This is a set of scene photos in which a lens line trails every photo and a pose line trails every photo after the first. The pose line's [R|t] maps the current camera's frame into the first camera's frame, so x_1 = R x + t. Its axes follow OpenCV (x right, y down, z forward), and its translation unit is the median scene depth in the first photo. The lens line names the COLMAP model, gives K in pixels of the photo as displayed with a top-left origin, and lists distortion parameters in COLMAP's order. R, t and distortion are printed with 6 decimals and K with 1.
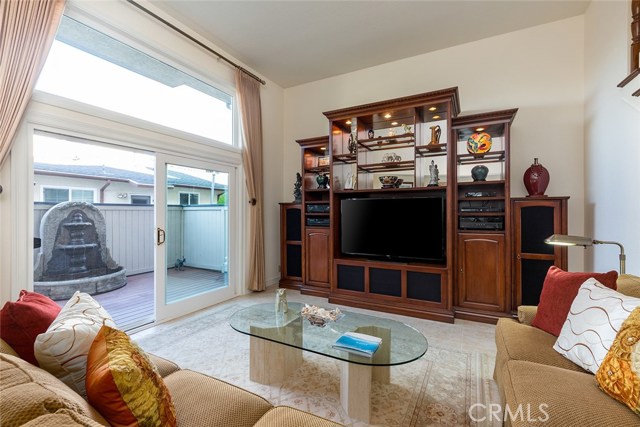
lens RADIAL K [[287.1, 0, 319.2], [0, 287.1, 212.8], [0, 0, 1]] dist [-0.000051, 0.000348]
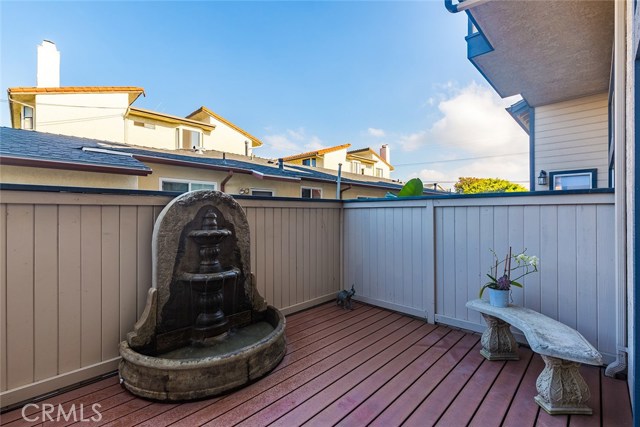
lens RADIAL K [[287.1, 0, 320.8], [0, 287.1, 215.1], [0, 0, 1]] dist [-0.000051, 0.000348]
pose [[0.963504, 0.004276, -0.267659, -0.480736], [-0.002871, 0.999980, 0.005638, 0.002773], [0.267678, -0.004664, 0.963497, 0.519381]]
